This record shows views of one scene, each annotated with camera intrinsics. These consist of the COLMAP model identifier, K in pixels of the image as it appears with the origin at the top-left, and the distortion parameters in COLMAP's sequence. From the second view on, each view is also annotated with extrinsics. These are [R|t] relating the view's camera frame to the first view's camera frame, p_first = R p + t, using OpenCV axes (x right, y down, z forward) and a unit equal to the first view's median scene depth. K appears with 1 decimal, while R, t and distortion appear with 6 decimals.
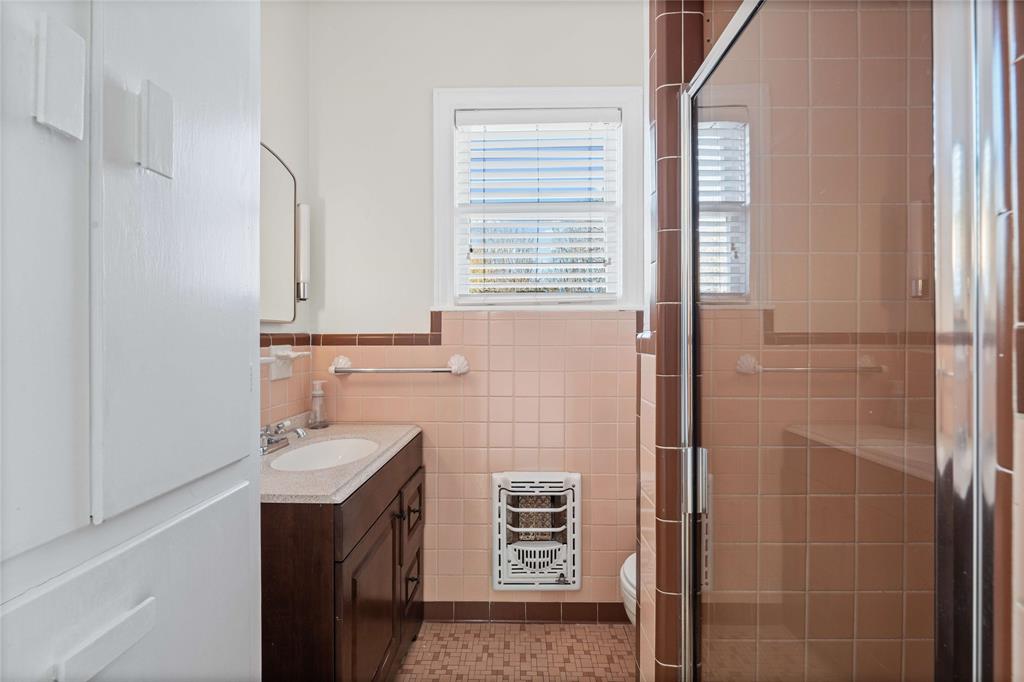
lens RADIAL K [[409.8, 0, 514.6], [0, 409.8, 337.4], [0, 0, 1]] dist [-0.000295, -0.000009]
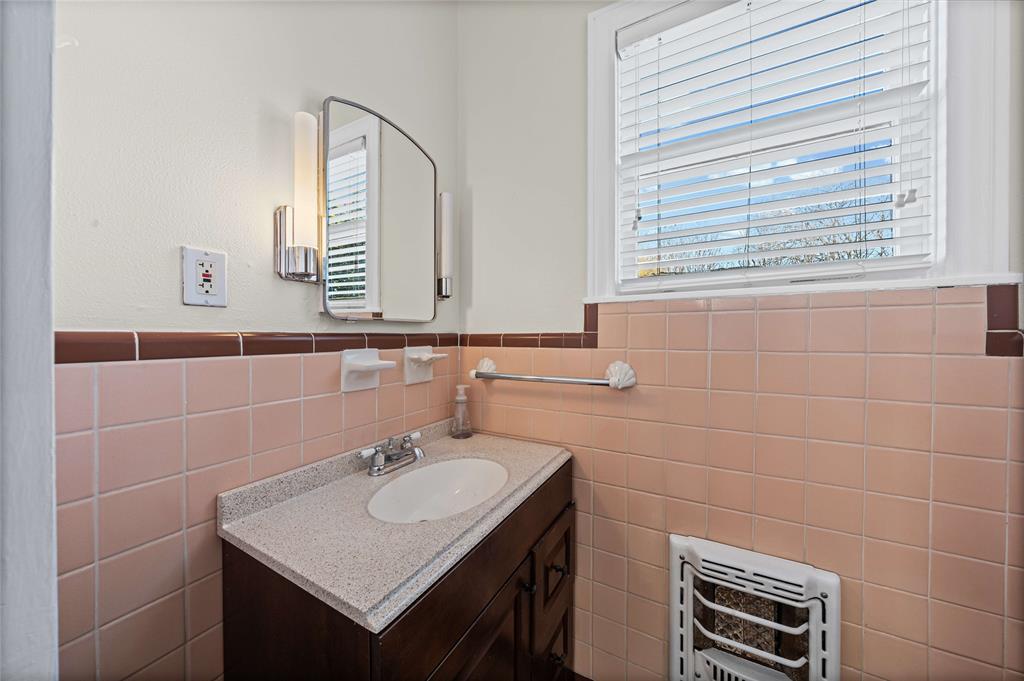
lens RADIAL K [[347.9, 0, 510.2], [0, 347.9, 338.4], [0, 0, 1]] dist [-0.005159, 0.000084]
pose [[0.886037, 0.002327, -0.463608, -0.023597], [-0.000546, 0.999992, 0.003975, -0.001598], [0.463614, -0.003269, 0.886031, 0.362618]]
